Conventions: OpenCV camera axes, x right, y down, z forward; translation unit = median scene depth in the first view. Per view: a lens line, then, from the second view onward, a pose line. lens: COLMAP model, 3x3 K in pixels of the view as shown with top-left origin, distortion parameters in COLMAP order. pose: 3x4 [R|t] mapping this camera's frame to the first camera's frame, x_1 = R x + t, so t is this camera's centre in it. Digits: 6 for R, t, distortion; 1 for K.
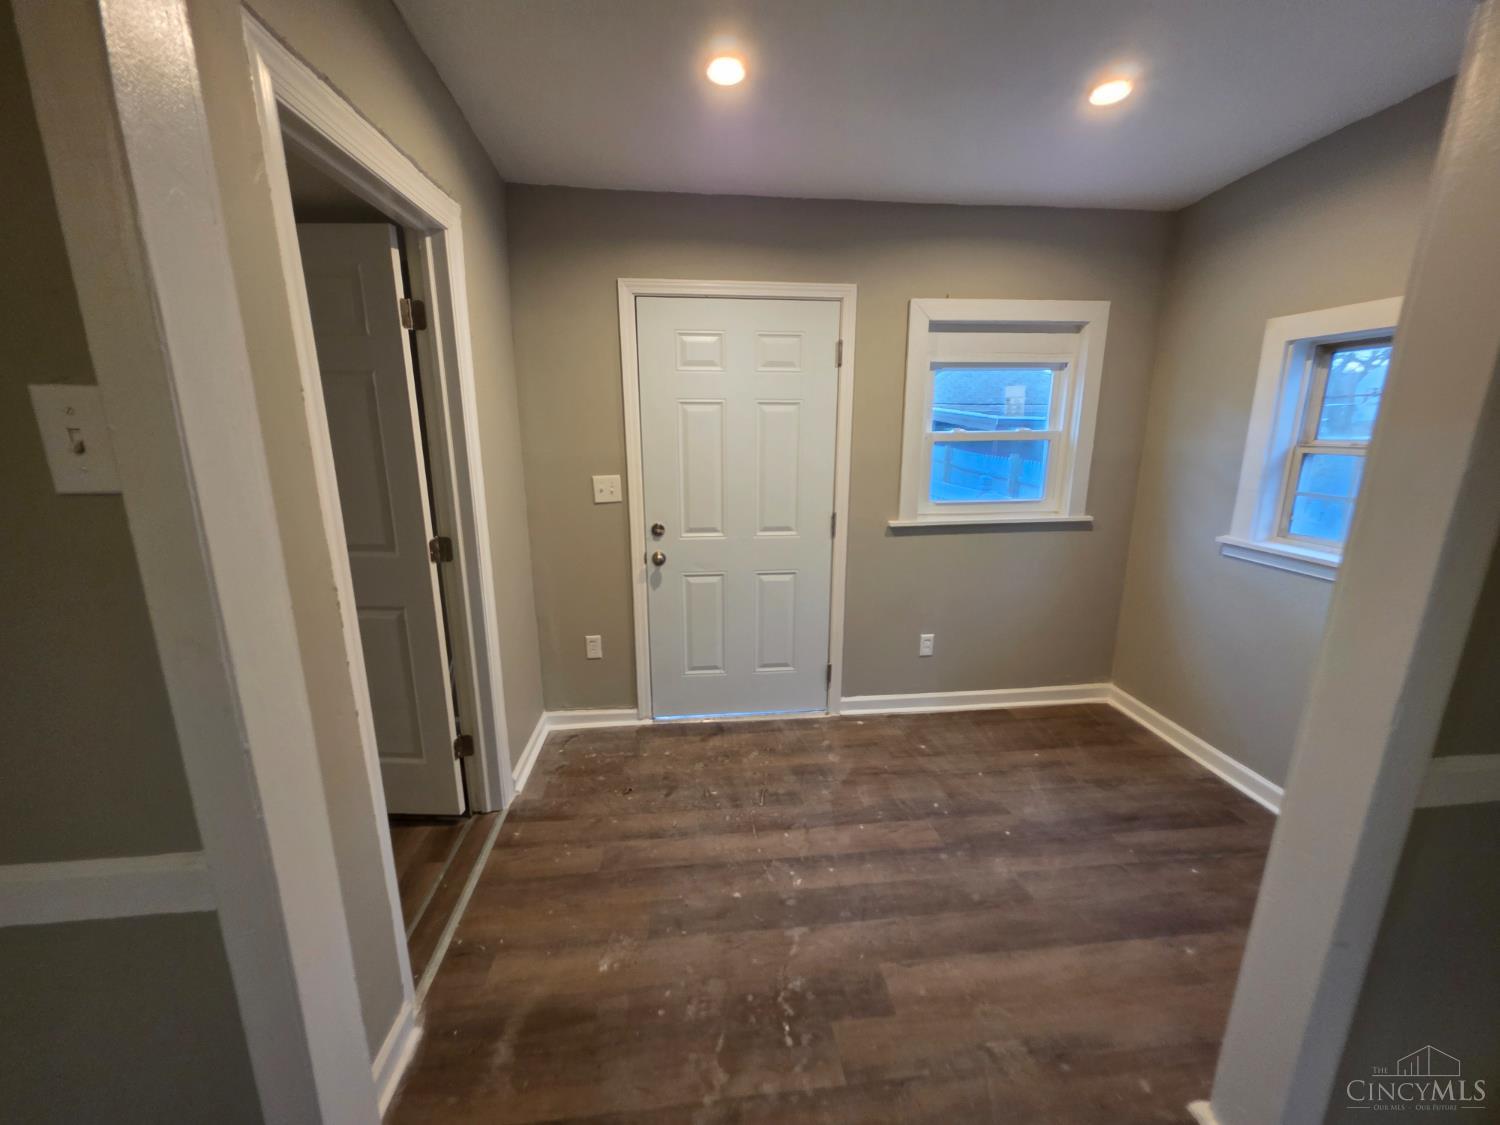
lens RADIAL K [[597.9, 0, 750.0], [0, 597.9, 562.5], [0, 0, 1]] dist [0.006169, -0.000027]
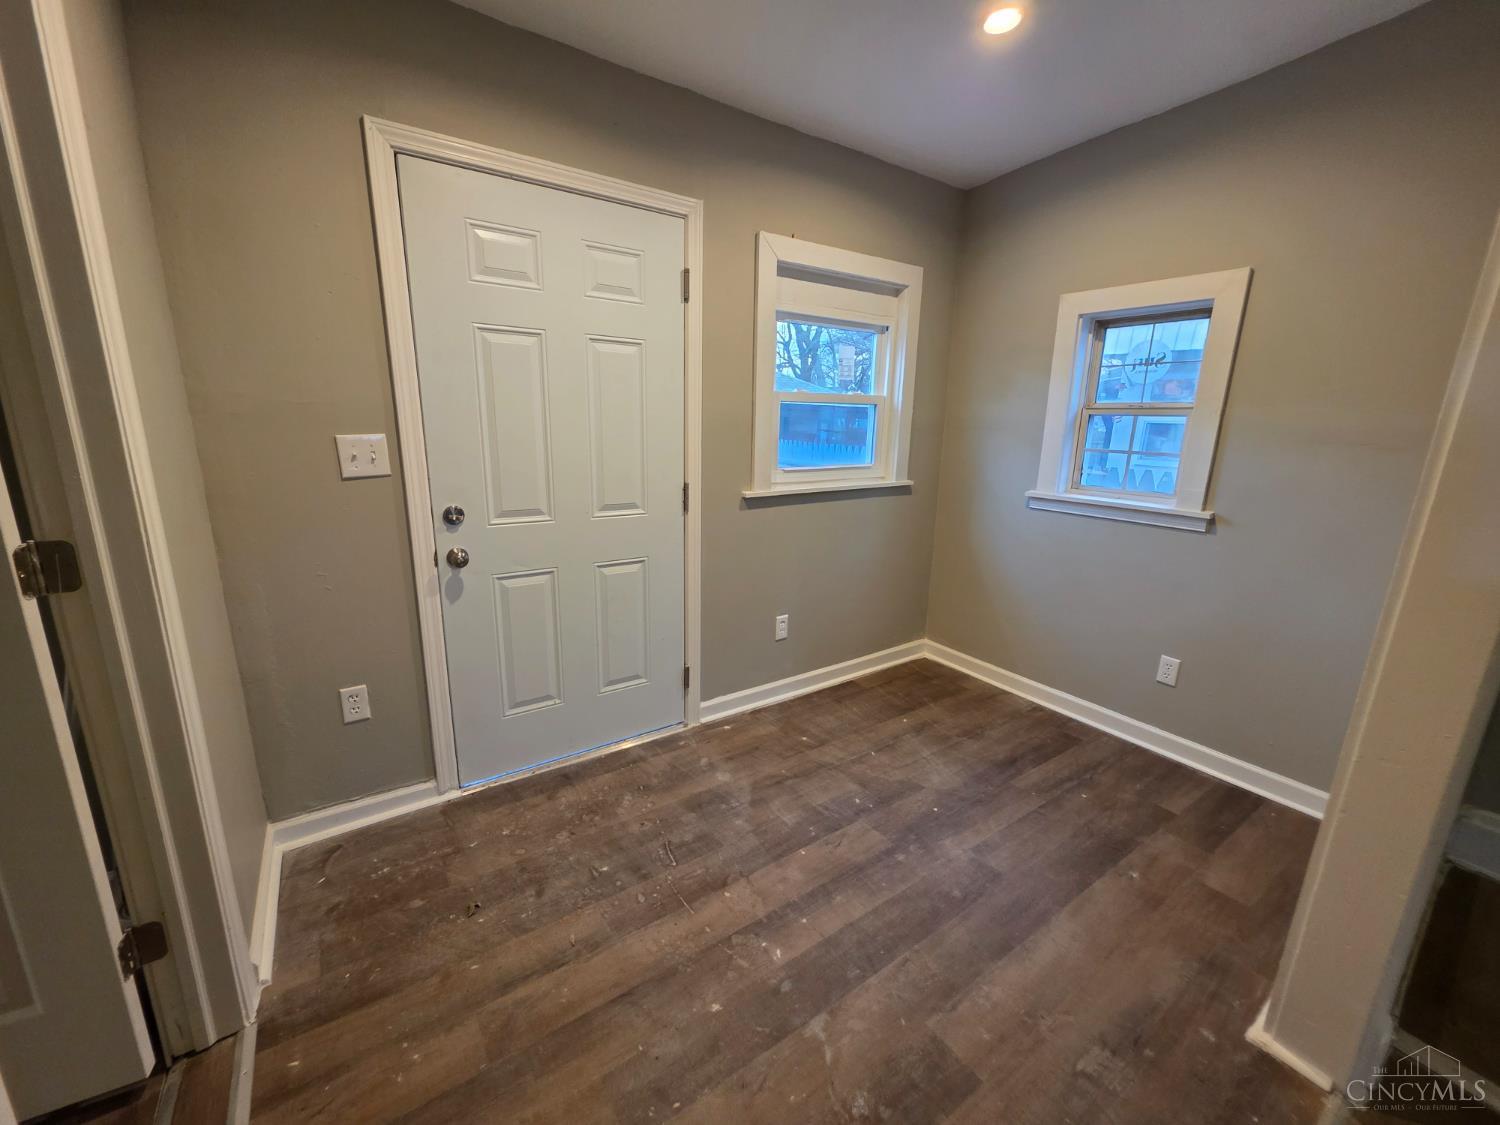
lens RADIAL K [[602.2, 0, 750.0], [0, 602.2, 562.5], [0, 0, 1]] dist [0.003547, -0.000324]
pose [[0.877320, -0.092551, 0.470898, -0.202180], [0.086903, 0.995644, 0.033780, 0.005353], [-0.471973, 0.011287, 0.881541, 0.252167]]
